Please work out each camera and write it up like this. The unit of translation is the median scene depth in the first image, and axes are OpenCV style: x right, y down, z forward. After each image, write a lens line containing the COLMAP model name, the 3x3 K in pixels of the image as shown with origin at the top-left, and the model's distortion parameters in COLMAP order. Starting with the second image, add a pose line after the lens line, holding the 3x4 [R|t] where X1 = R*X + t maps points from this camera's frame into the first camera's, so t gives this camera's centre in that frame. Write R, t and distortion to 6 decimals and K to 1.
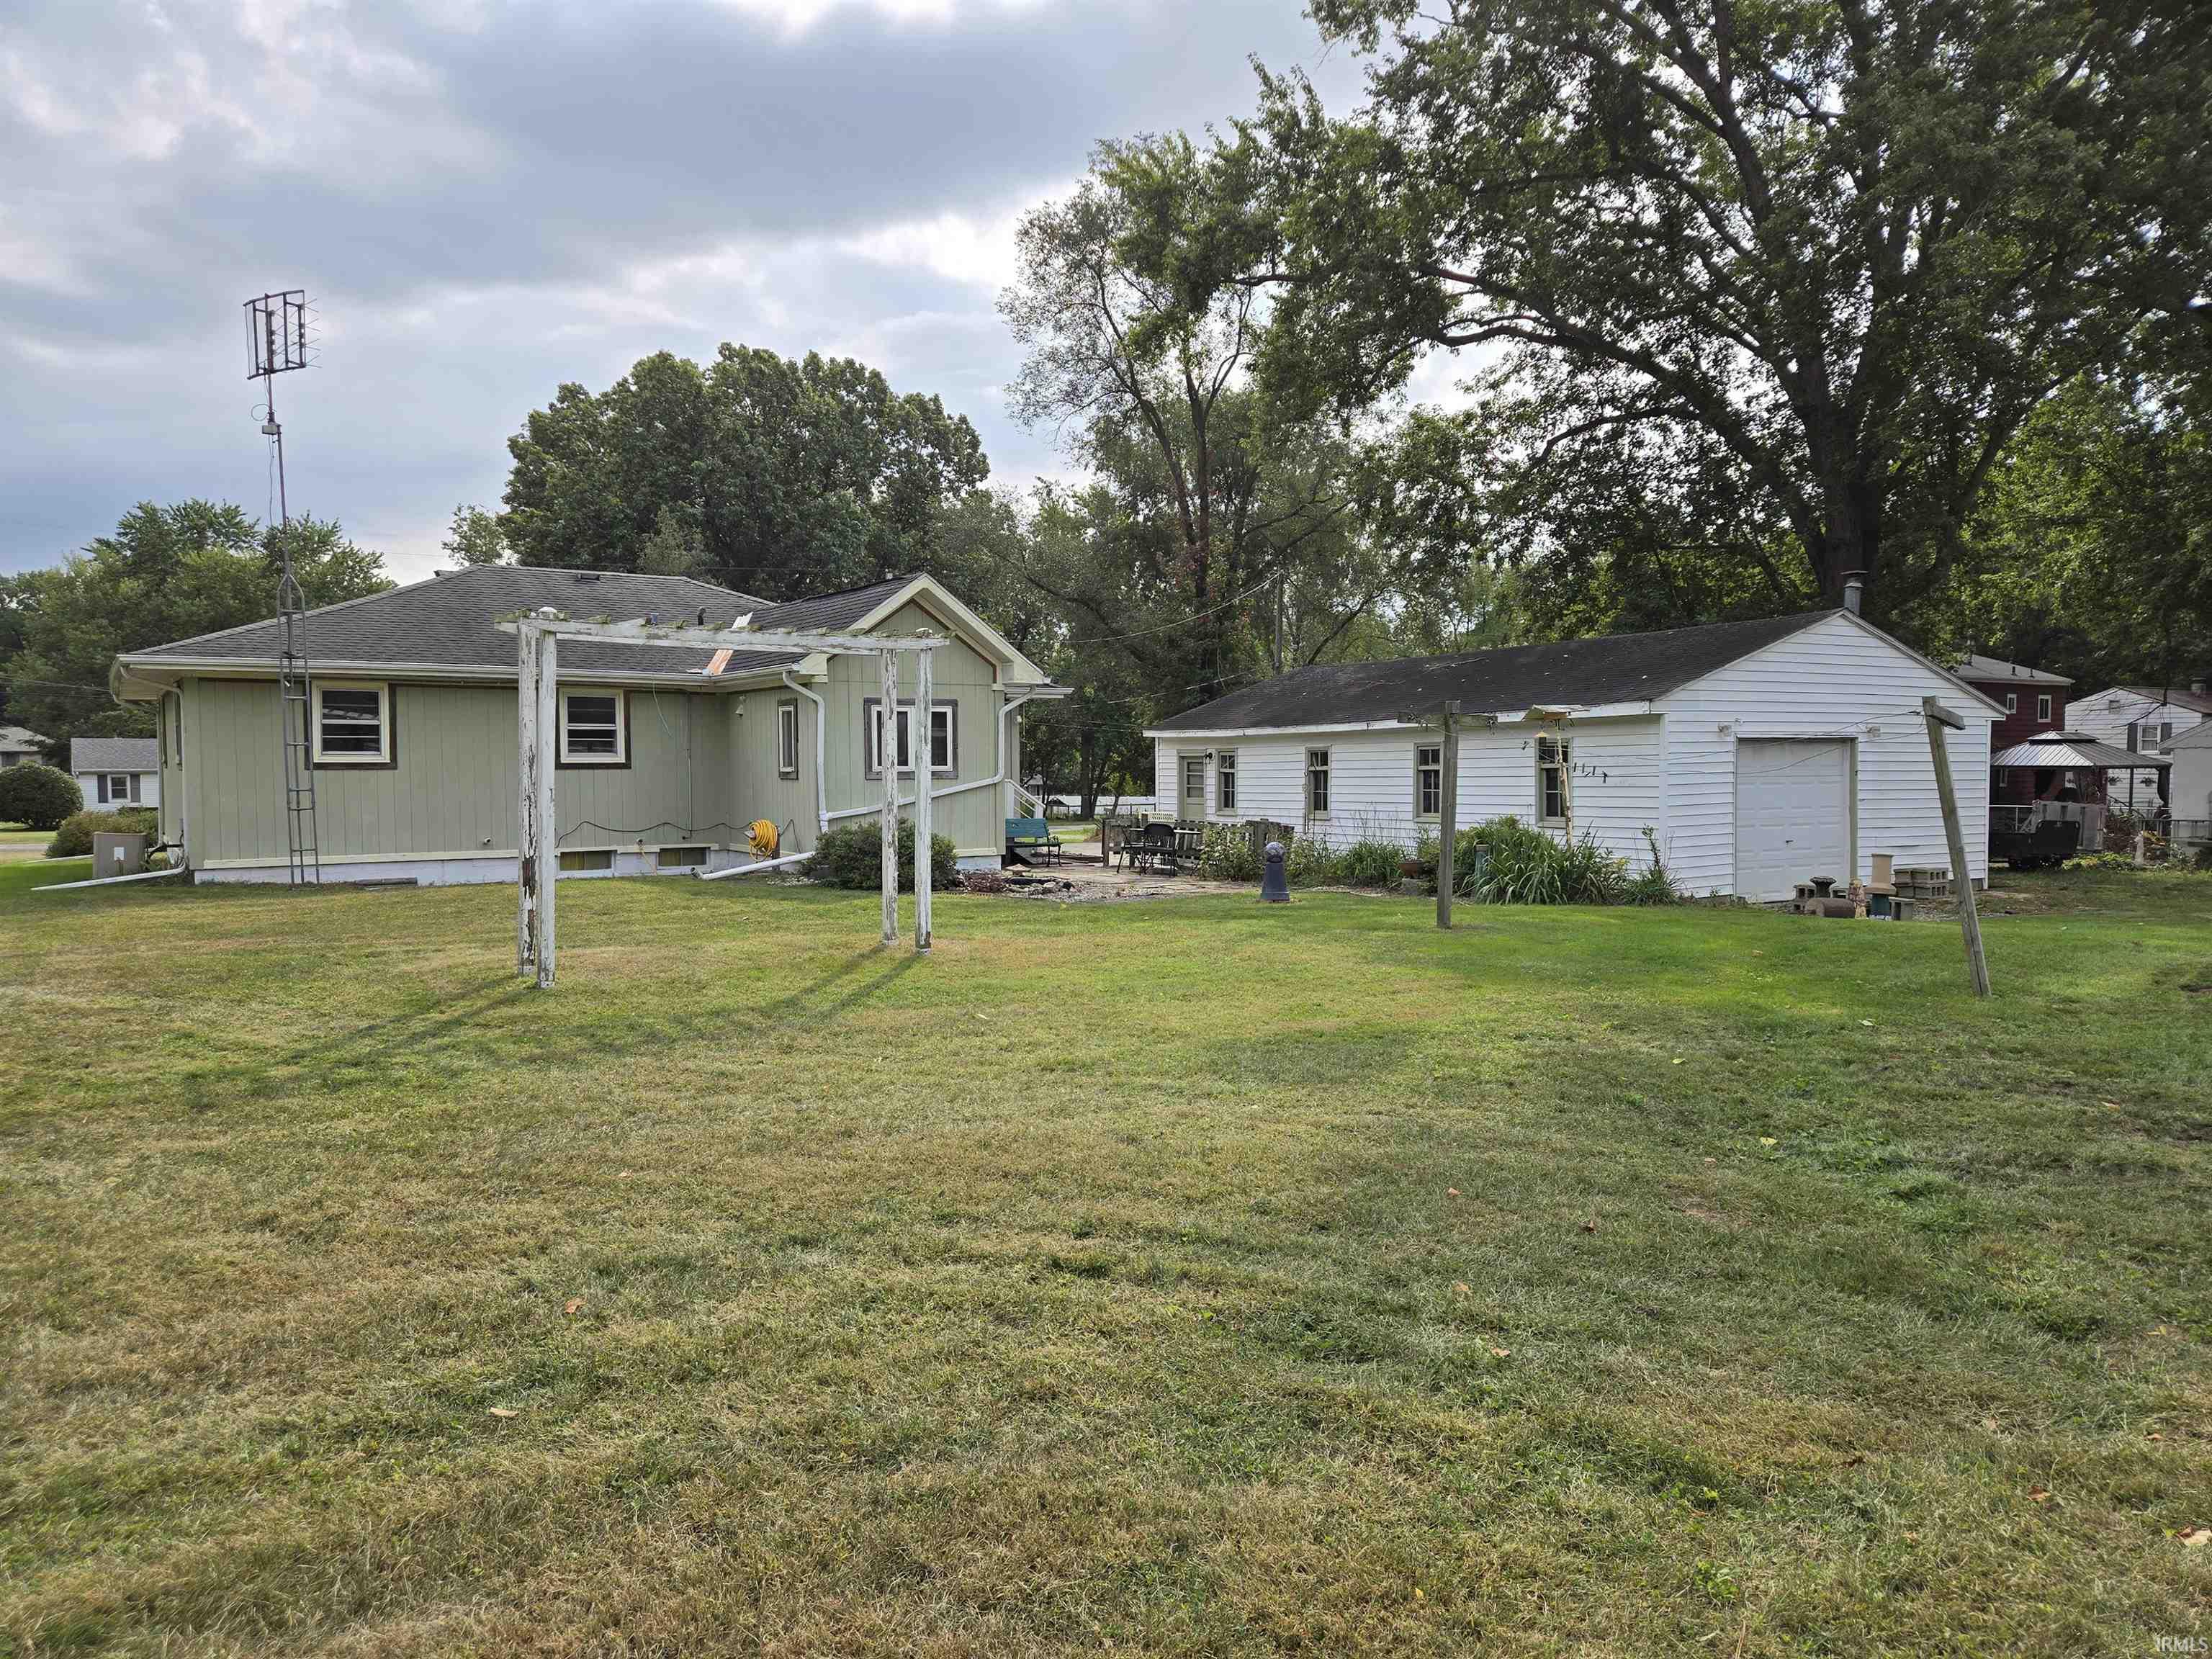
lens RADIAL K [[1485.8, 0, 1091.7], [0, 1485.8, 816.0], [0, 0, 1]] dist [0.079187, -0.065663]
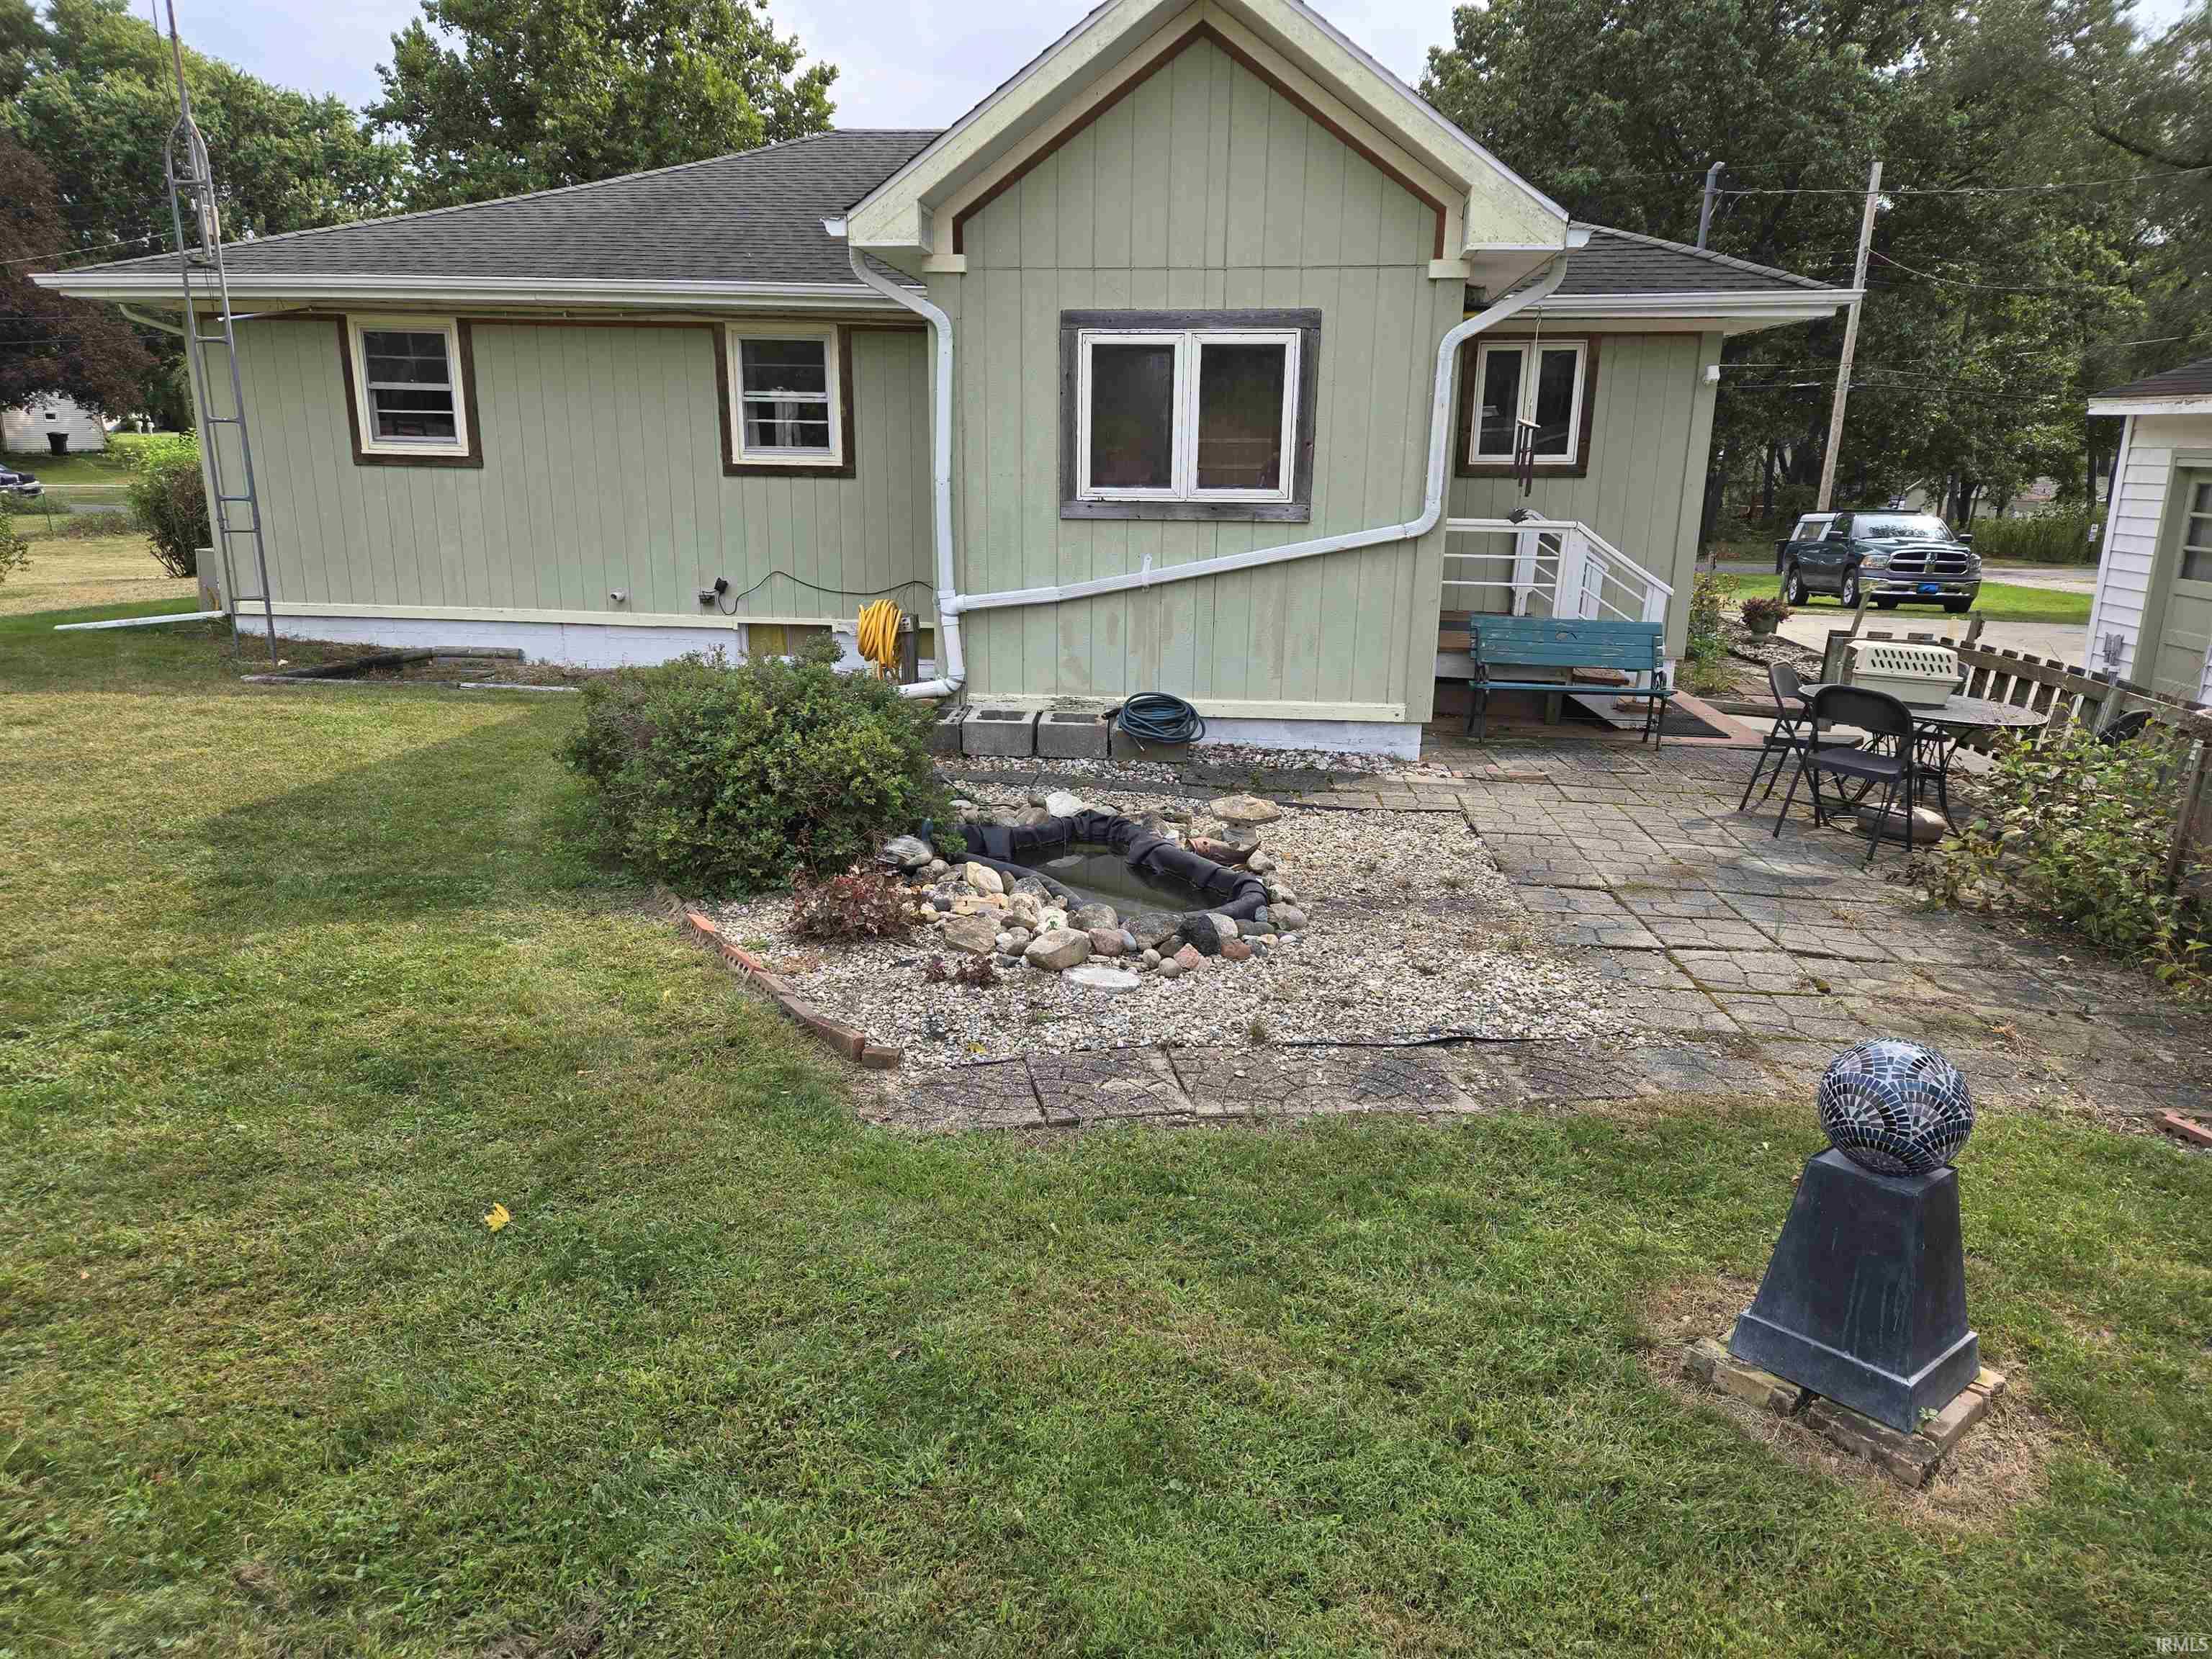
lens RADIAL K [[1485.8, 0, 1095.0], [0, 1485.8, 822.4], [0, 0, 1]] dist [0.079187, -0.065663]
pose [[0.775777, 0.163682, -0.609408, 0.147601], [-0.039530, 0.976480, 0.211953, -0.035615], [0.629768, -0.140338, 0.764001, 0.798791]]
